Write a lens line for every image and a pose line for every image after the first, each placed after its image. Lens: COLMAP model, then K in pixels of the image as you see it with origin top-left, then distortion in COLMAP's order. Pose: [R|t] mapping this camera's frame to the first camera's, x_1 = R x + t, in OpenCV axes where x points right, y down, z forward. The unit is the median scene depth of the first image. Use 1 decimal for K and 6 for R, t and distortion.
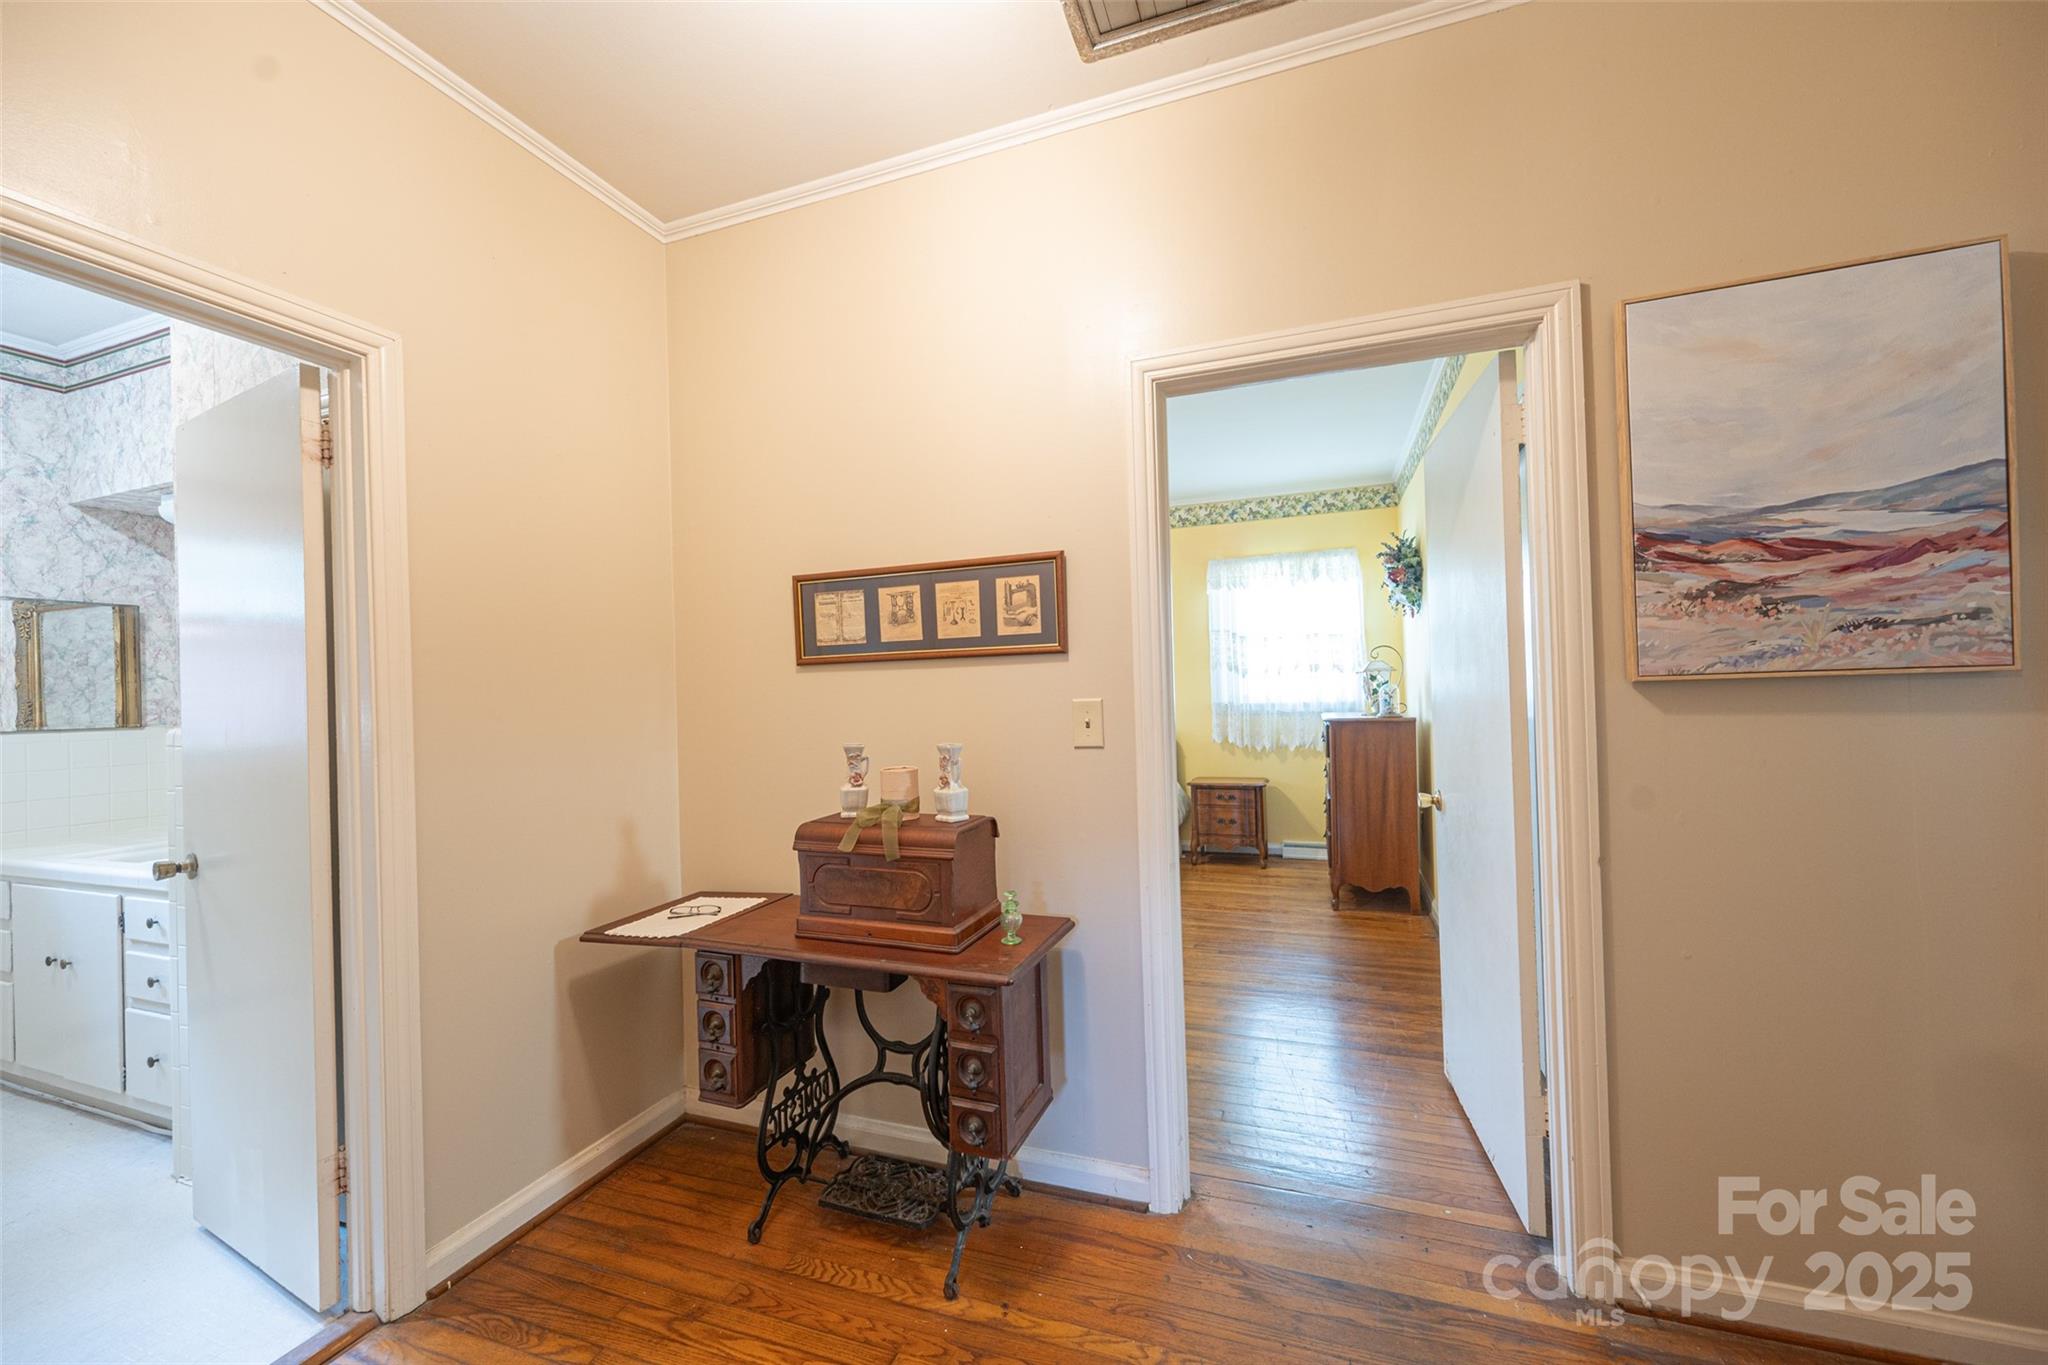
lens RADIAL K [[793.7, 0, 1016.6], [0, 793.7, 687.6], [0, 0, 1]] dist [0.000136, -0.000297]
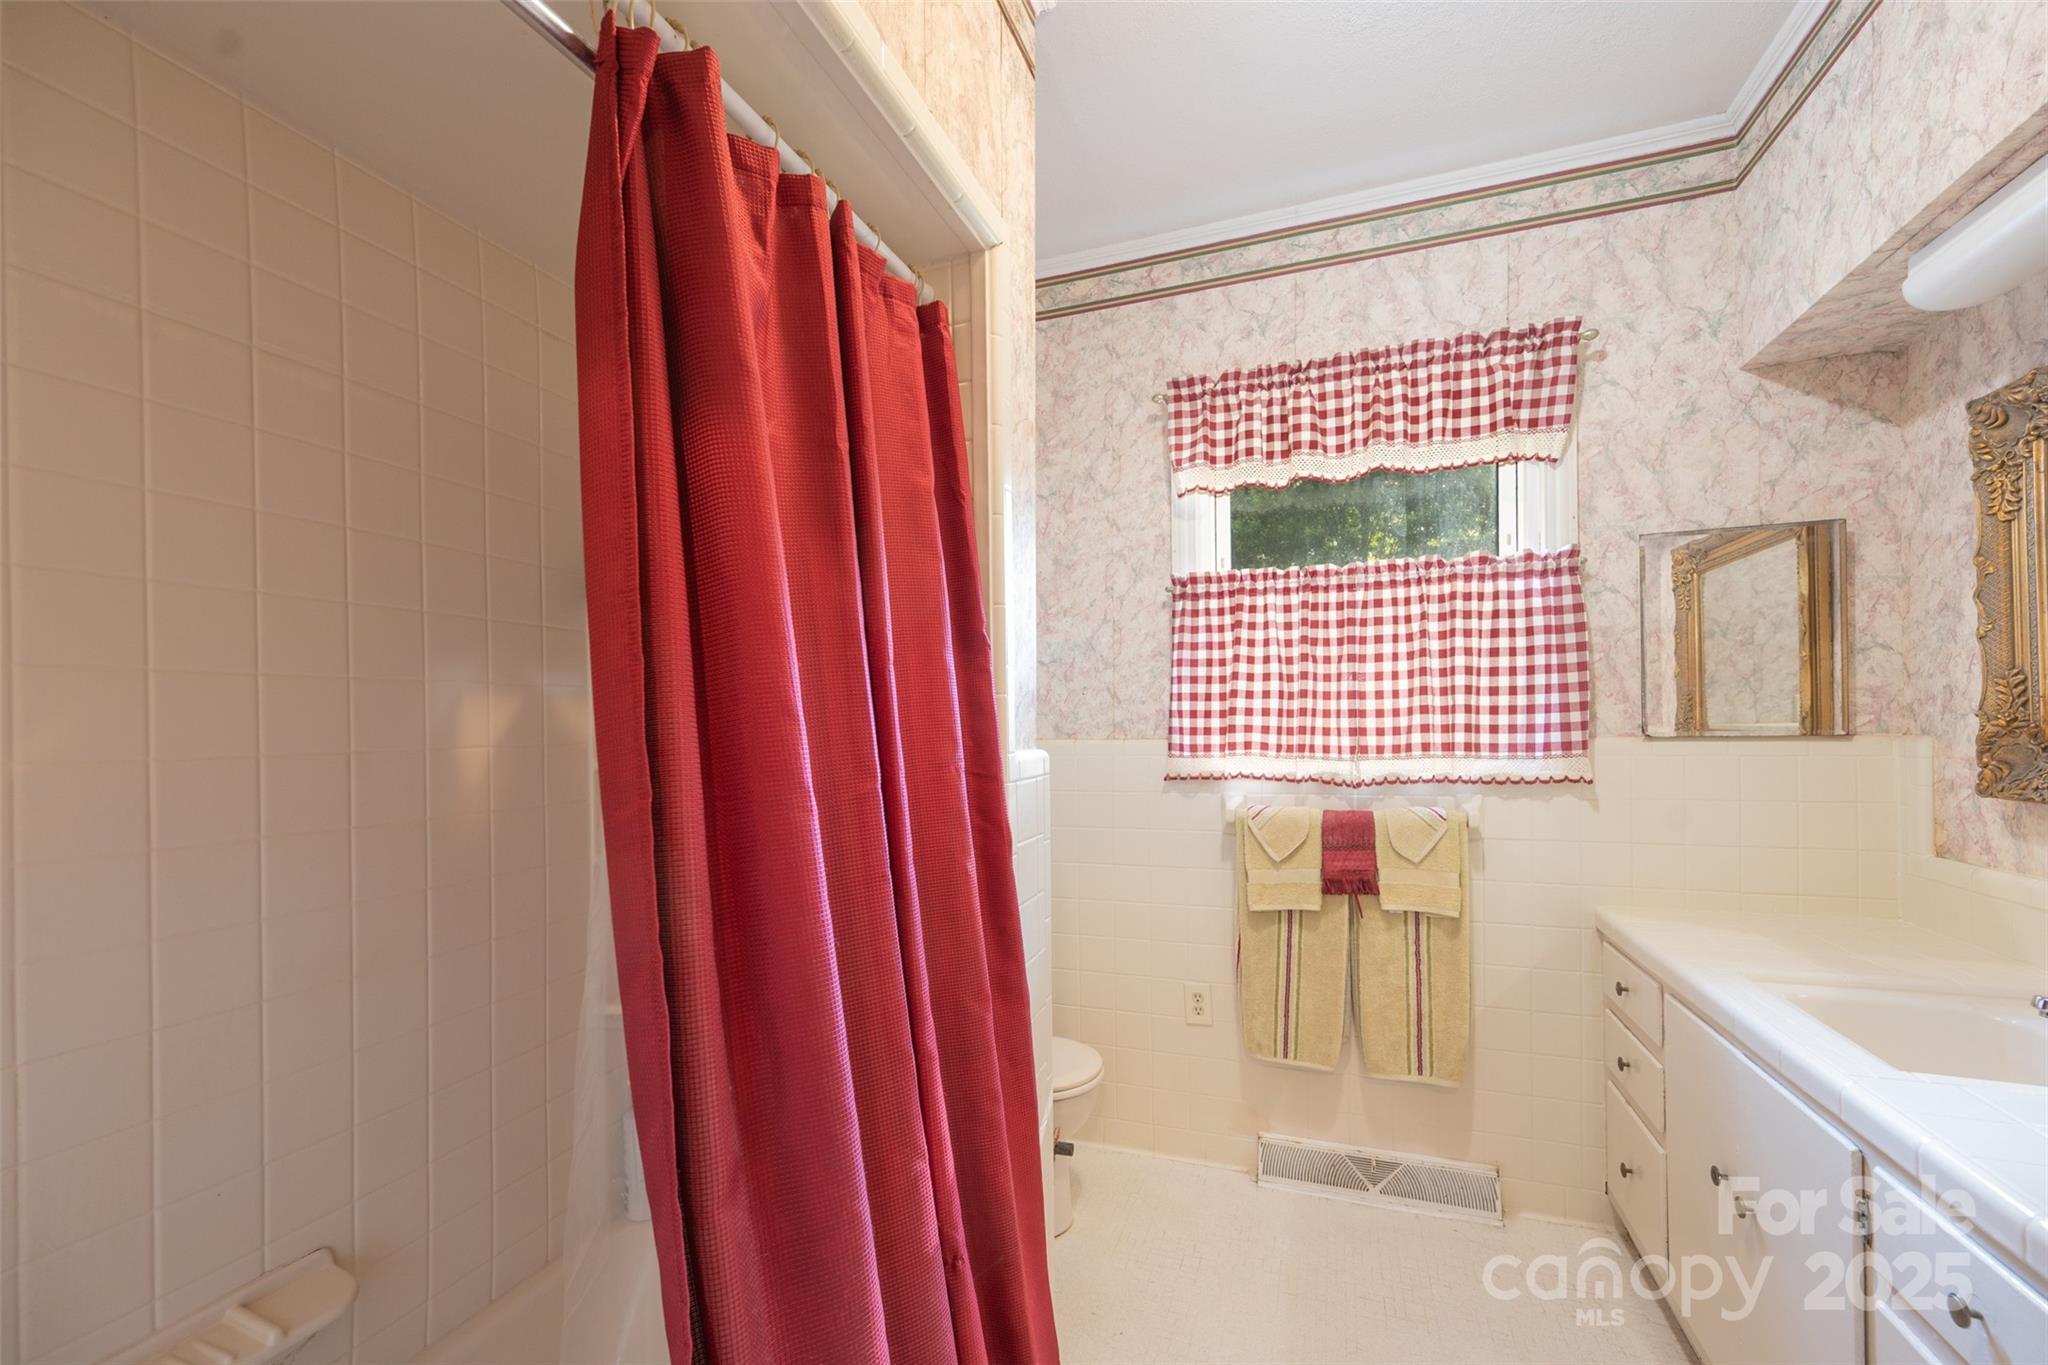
lens RADIAL K [[846.9, 0, 1026.1], [0, 846.9, 717.6], [0, 0, 1]] dist [0.000618, 0.000131]
pose [[0.012076, 0.022891, -0.999665, -0.513187], [0.017375, 0.999582, 0.023099, 0.013000], [0.999776, -0.017649, 0.011673, 0.413635]]
